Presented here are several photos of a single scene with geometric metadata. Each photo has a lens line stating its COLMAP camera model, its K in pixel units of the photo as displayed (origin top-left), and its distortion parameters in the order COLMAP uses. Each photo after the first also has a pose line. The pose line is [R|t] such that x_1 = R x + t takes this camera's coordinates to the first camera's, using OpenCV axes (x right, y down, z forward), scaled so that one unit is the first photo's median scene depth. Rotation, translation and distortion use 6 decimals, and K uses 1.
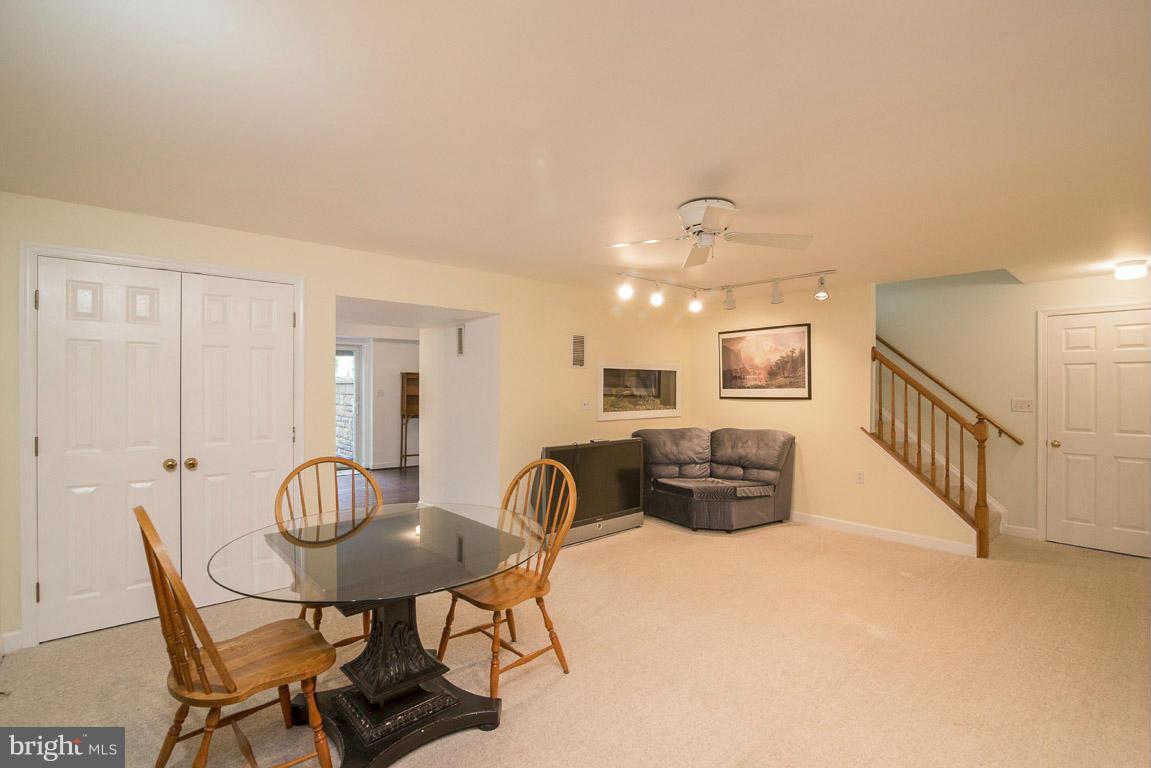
lens RADIAL K [[527.6, 0, 581.3], [0, 527.6, 384.2], [0, 0, 1]] dist [-0.013803, -0.000668]
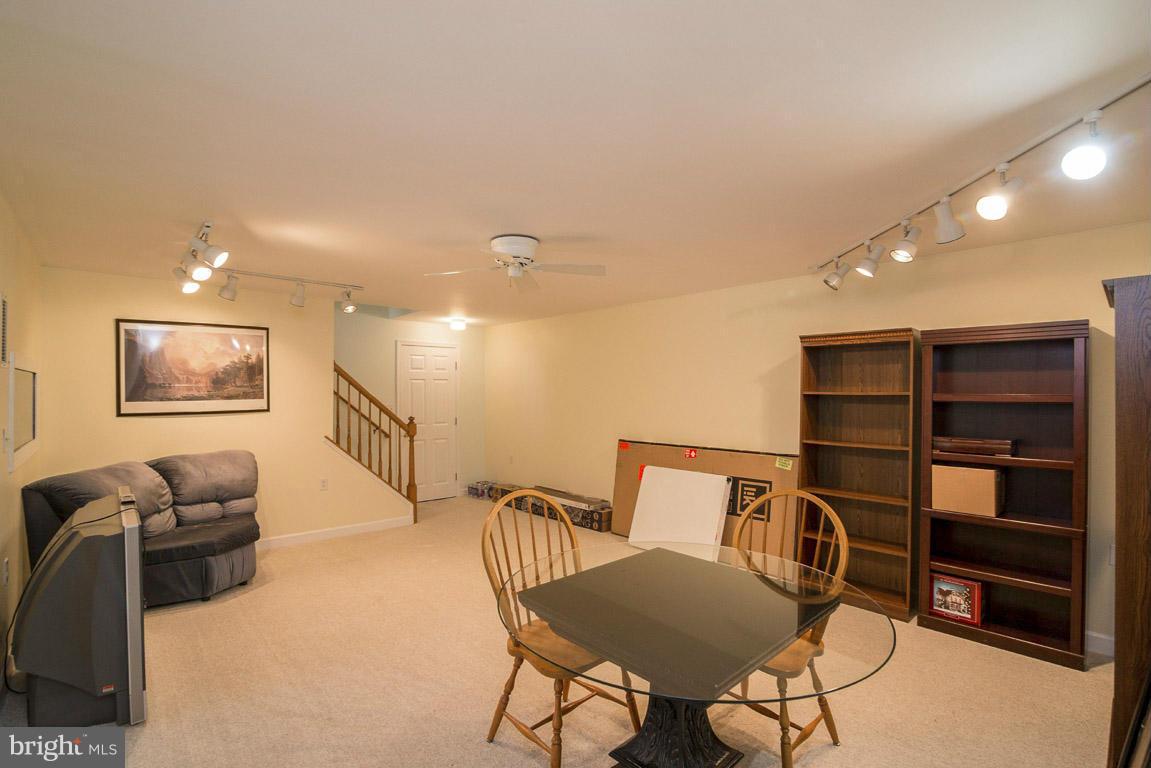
lens RADIAL K [[527.6, 0, 579.7], [0, 527.6, 389.1], [0, 0, 1]] dist [-0.013803, -0.000668]
pose [[-0.004626, 0.001717, 0.999988, -0.470317], [-0.002802, 0.999995, -0.001730, -0.009497], [-0.999985, -0.002810, -0.004621, 0.464487]]
